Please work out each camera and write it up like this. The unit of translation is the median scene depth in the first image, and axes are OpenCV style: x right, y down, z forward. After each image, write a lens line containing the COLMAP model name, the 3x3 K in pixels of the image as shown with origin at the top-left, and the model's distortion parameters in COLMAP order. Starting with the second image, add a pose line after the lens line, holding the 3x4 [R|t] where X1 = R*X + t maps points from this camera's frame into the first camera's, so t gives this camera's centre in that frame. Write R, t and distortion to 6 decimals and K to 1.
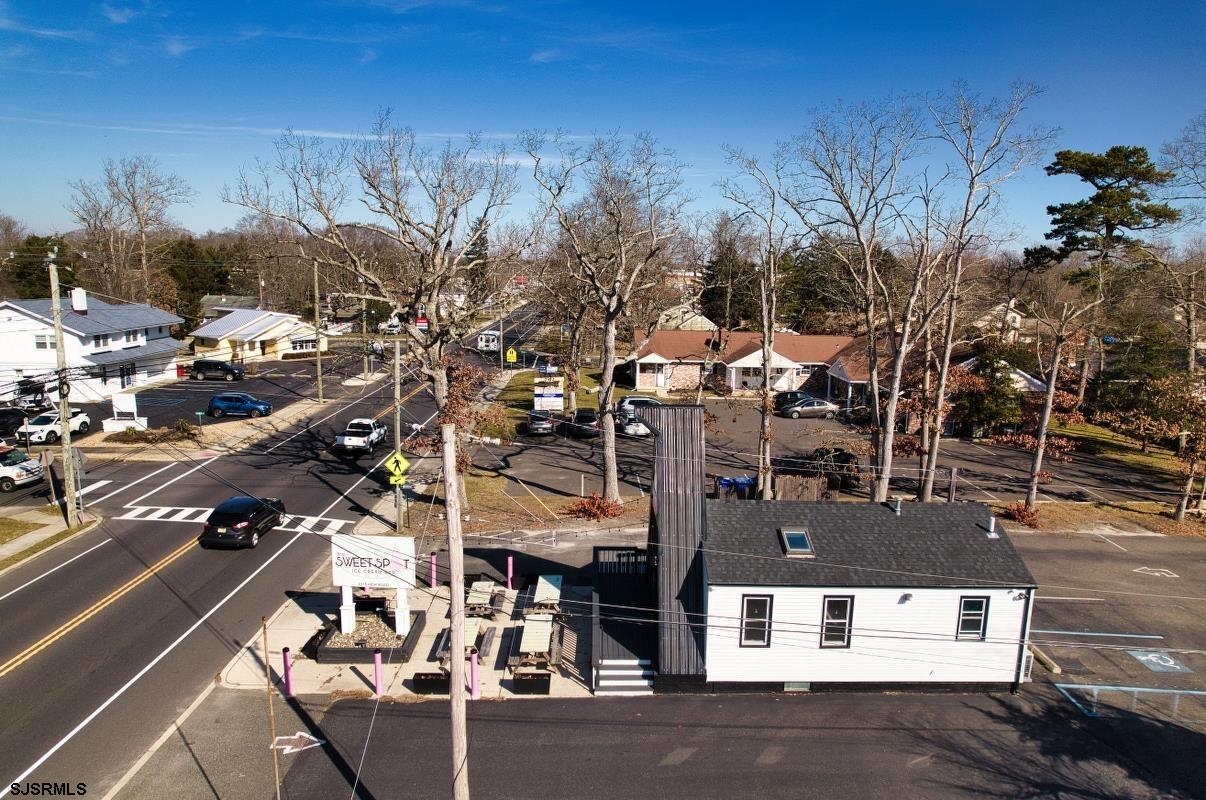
lens RADIAL K [[808.8, 0, 608.1], [0, 808.8, 400.7], [0, 0, 1]] dist [-0.087377, 0.086034]
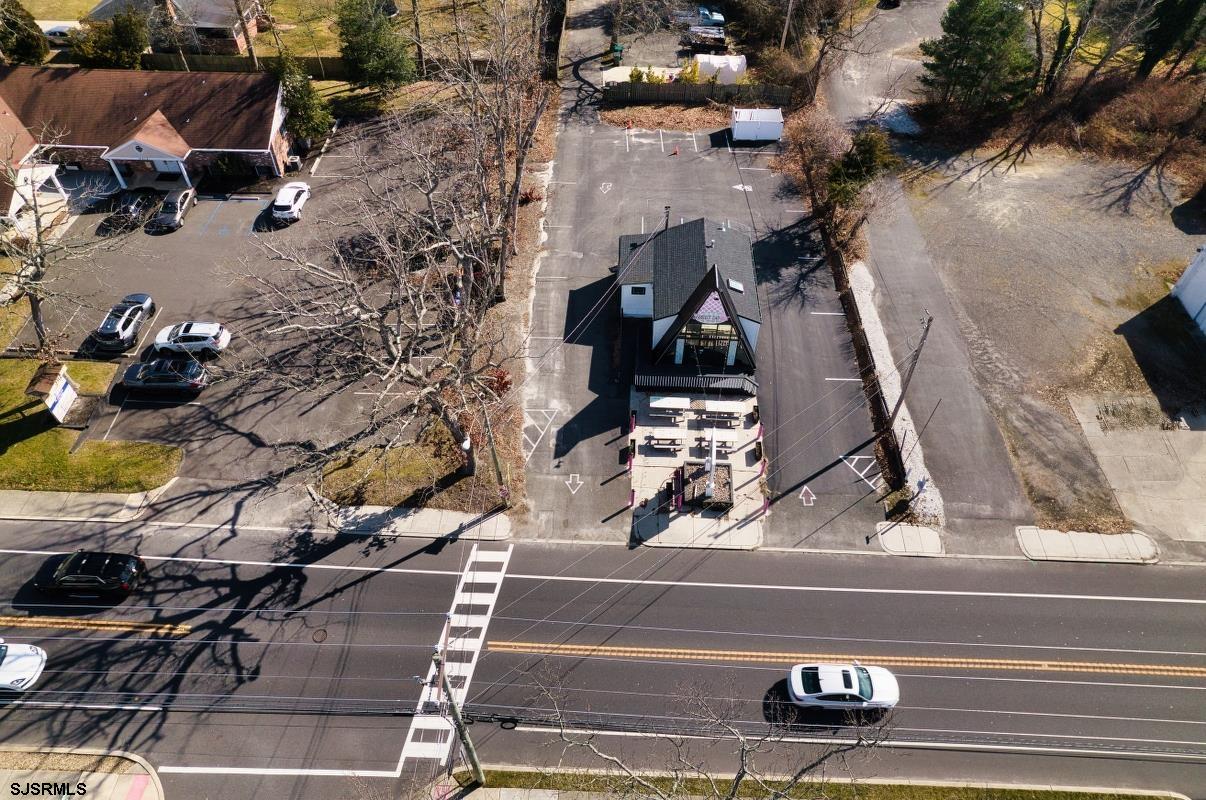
lens RADIAL K [[818.2, 0, 607.4], [0, 818.2, 400.4], [0, 0, 1]] dist [-0.072196, 0.052397]
pose [[0.052990, -0.746257, 0.663546, -1.342199], [0.153600, 0.662663, 0.732997, -1.169442], [-0.986711, 0.063079, 0.149739, 0.916608]]
